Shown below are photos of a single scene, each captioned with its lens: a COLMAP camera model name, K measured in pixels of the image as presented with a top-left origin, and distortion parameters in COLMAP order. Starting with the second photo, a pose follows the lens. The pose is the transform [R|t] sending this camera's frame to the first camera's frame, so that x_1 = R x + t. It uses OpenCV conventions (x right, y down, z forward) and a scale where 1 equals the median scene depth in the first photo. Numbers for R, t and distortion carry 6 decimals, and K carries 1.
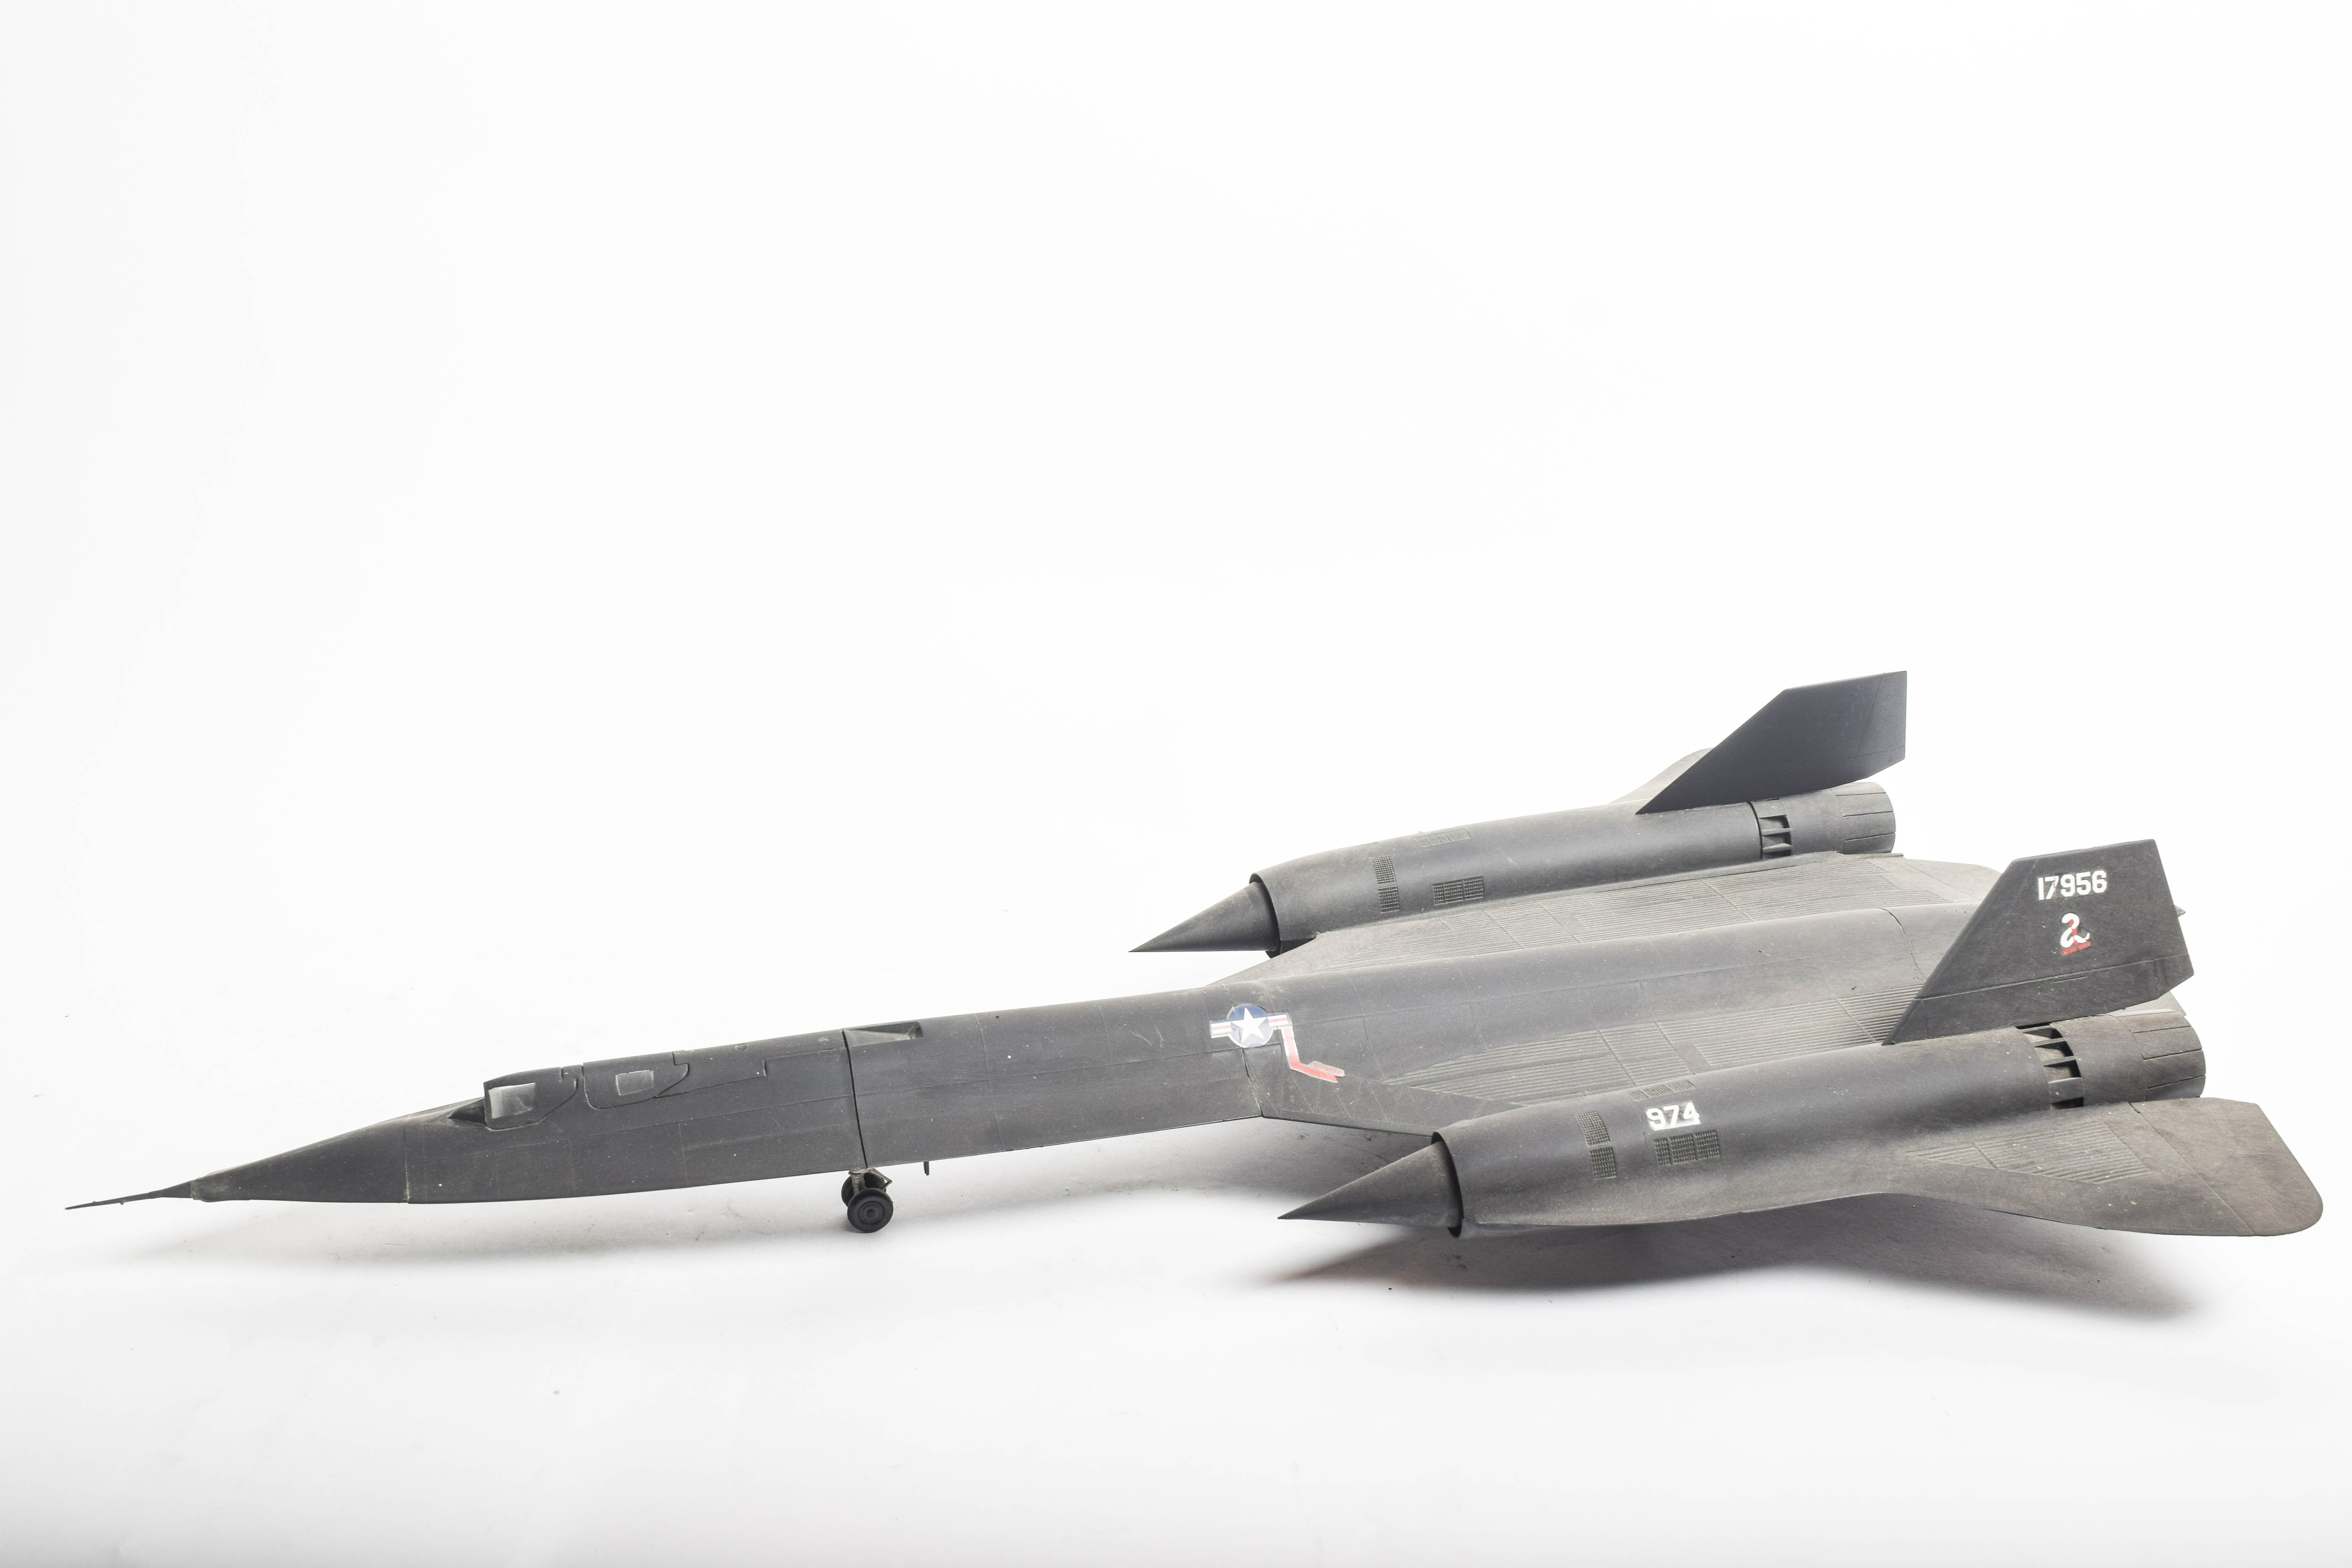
lens RADIAL K [[2517.7, 0, 1176.0], [0, 2517.7, 784.0], [0, 0, 1]] dist [0.004003, 0.001081]
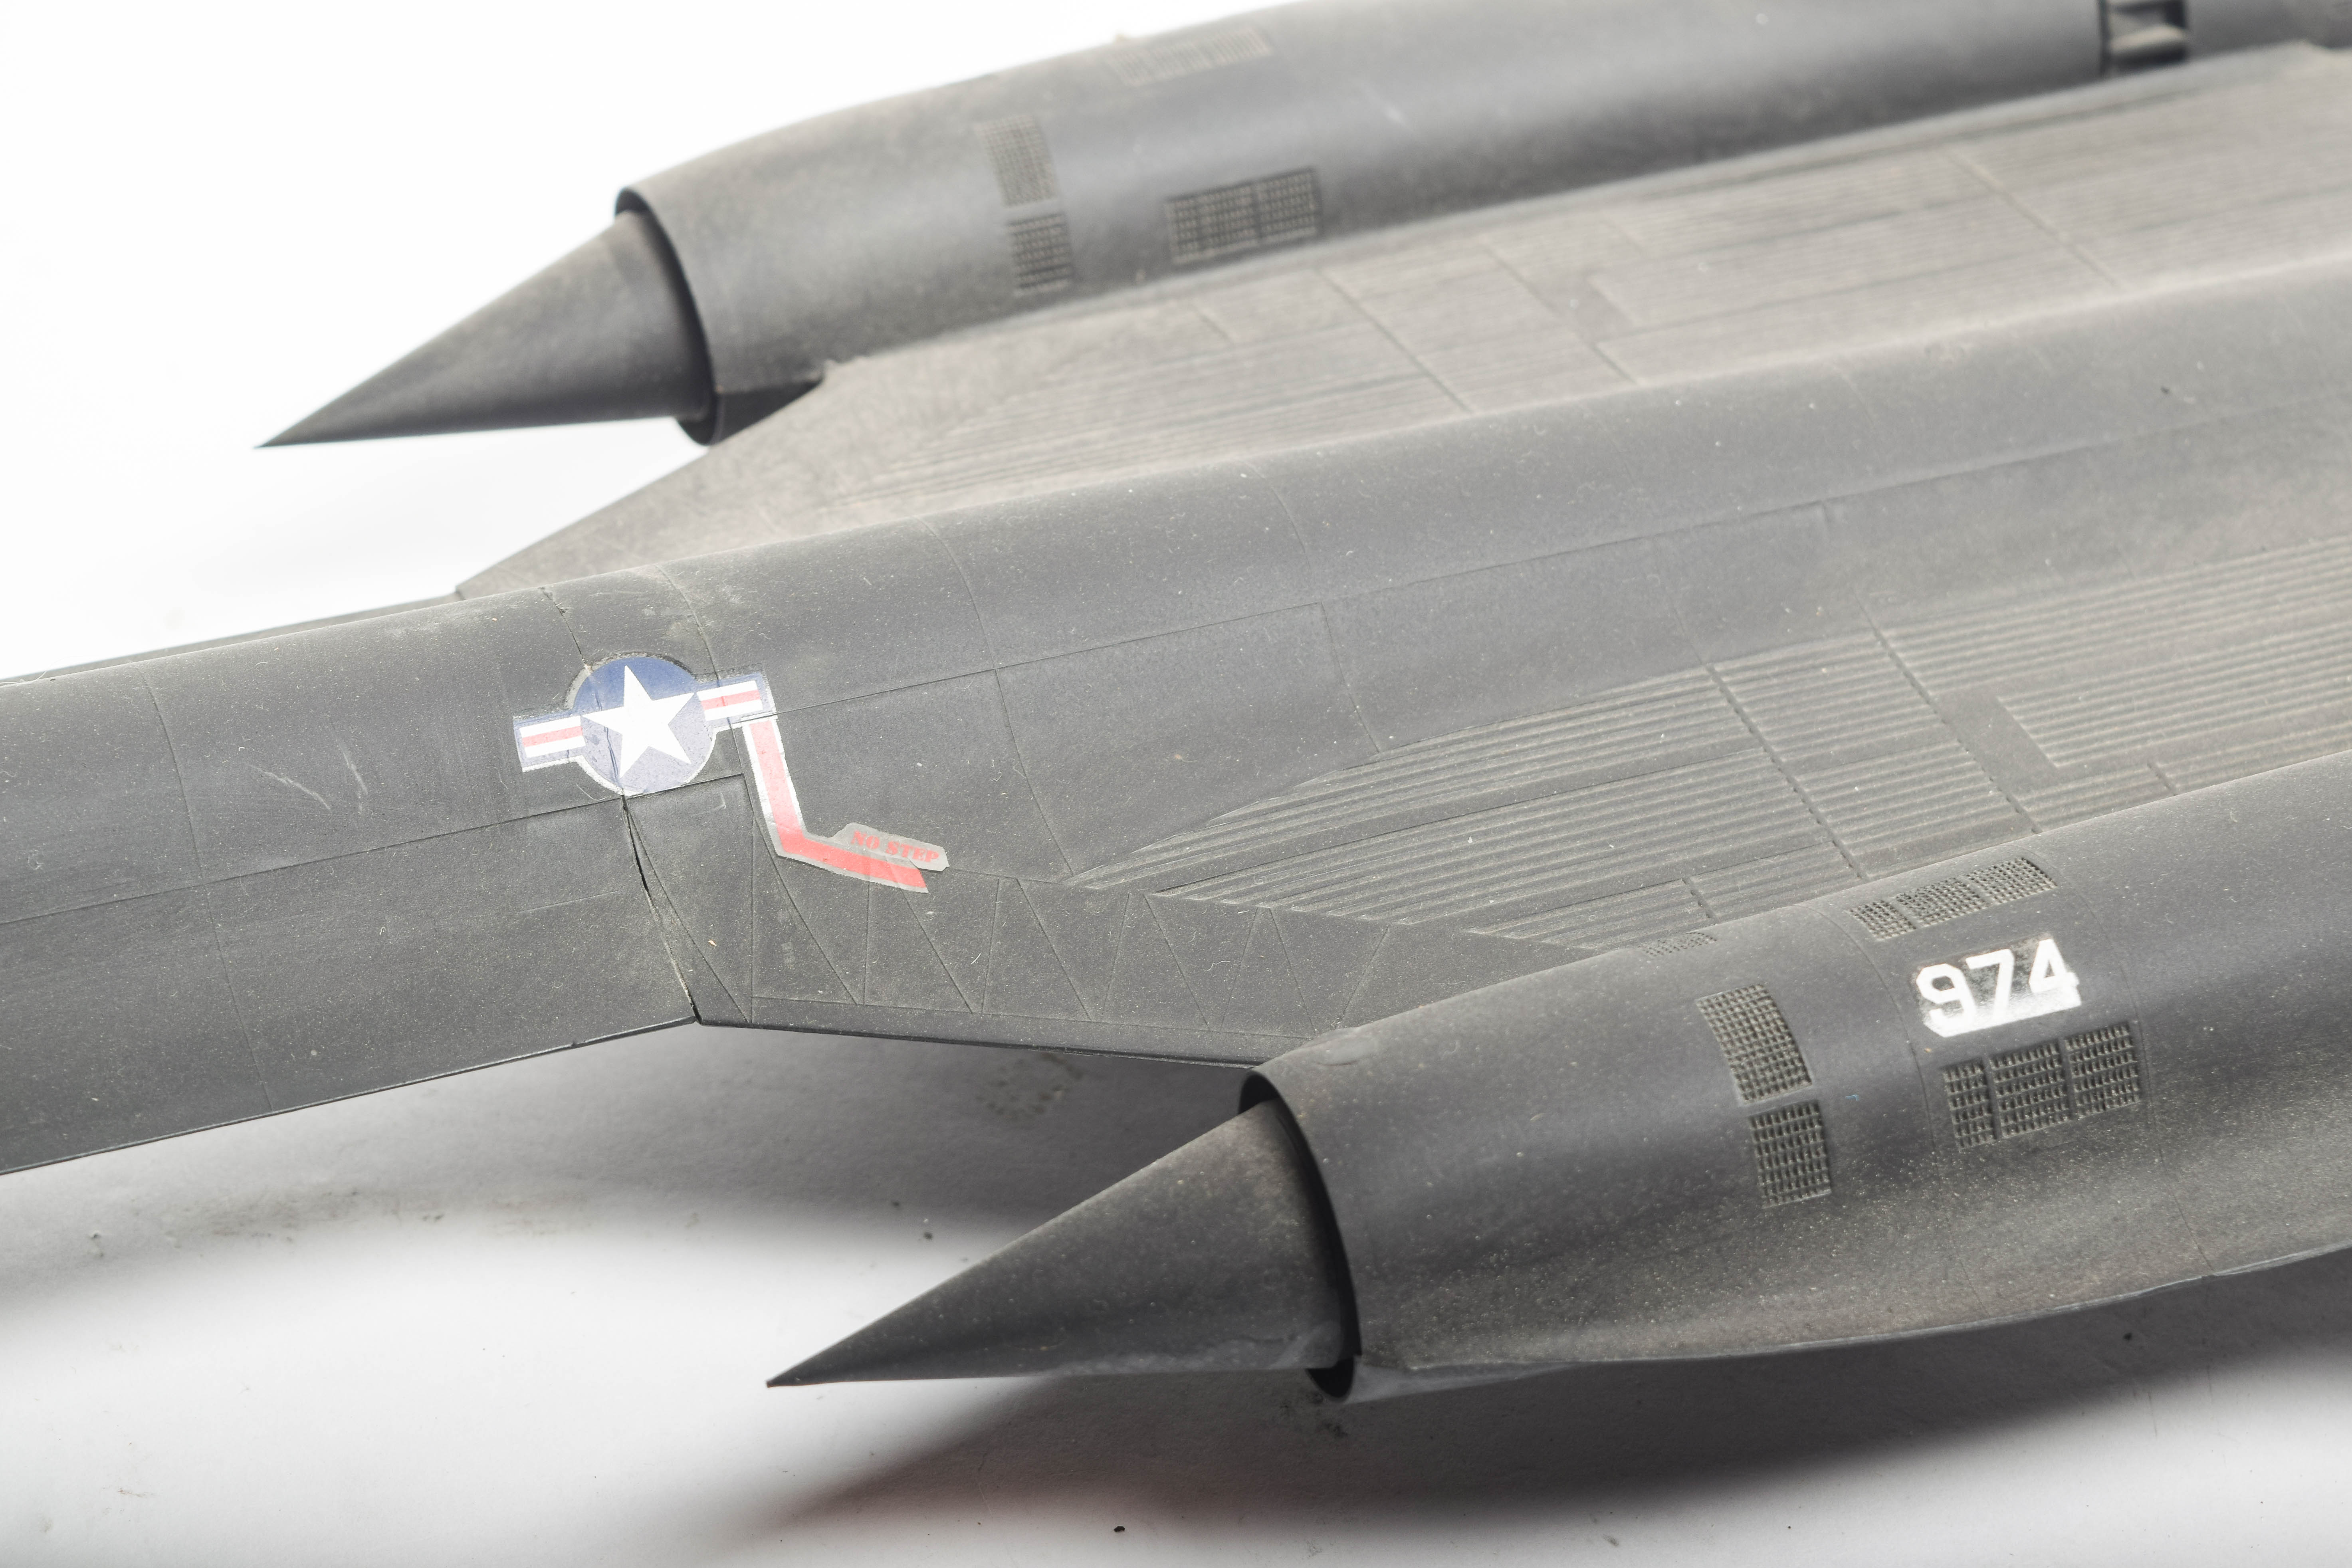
lens RADIAL K [[5492.6, 0, 1176.0], [0, 5492.6, 784.0], [0, 0, 1]] dist [-0.089462, 0.507177]
pose [[0.990143, -0.053125, 0.129594, 0.005949], [0.027404, 0.980872, 0.192715, -0.027264], [-0.137353, -0.187264, 0.972659, 0.321598]]
